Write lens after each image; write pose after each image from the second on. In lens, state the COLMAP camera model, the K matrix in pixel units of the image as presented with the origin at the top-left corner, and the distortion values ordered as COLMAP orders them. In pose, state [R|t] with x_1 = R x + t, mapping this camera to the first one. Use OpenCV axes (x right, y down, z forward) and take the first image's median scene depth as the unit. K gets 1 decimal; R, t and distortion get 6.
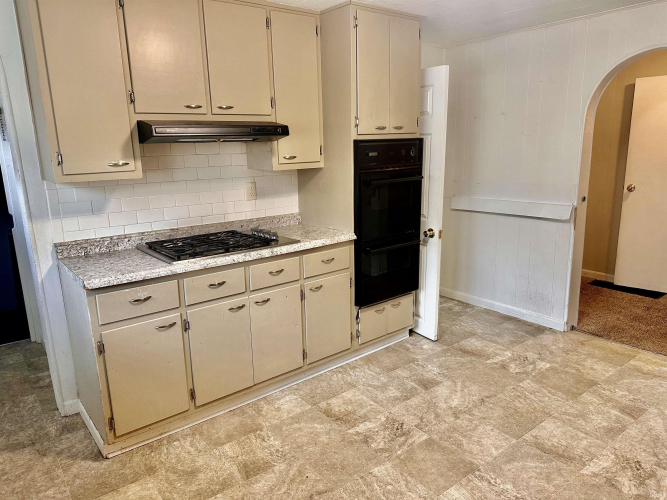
lens RADIAL K [[471.2, 0, 333.5], [0, 471.2, 250.0], [0, 0, 1]] dist [0.004206, -0.092422]
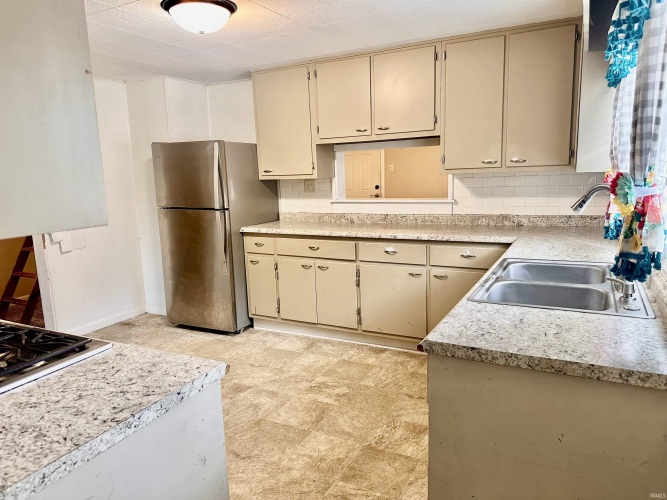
lens RADIAL K [[471.2, 0, 333.5], [0, 471.2, 250.0], [0, 0, 1]] dist [0.004206, -0.092422]
pose [[-0.409523, -0.121425, 0.904183, -0.993605], [0.252195, 0.937413, 0.240112, -0.258644], [-0.876749, 0.326362, -0.353269, 1.328738]]
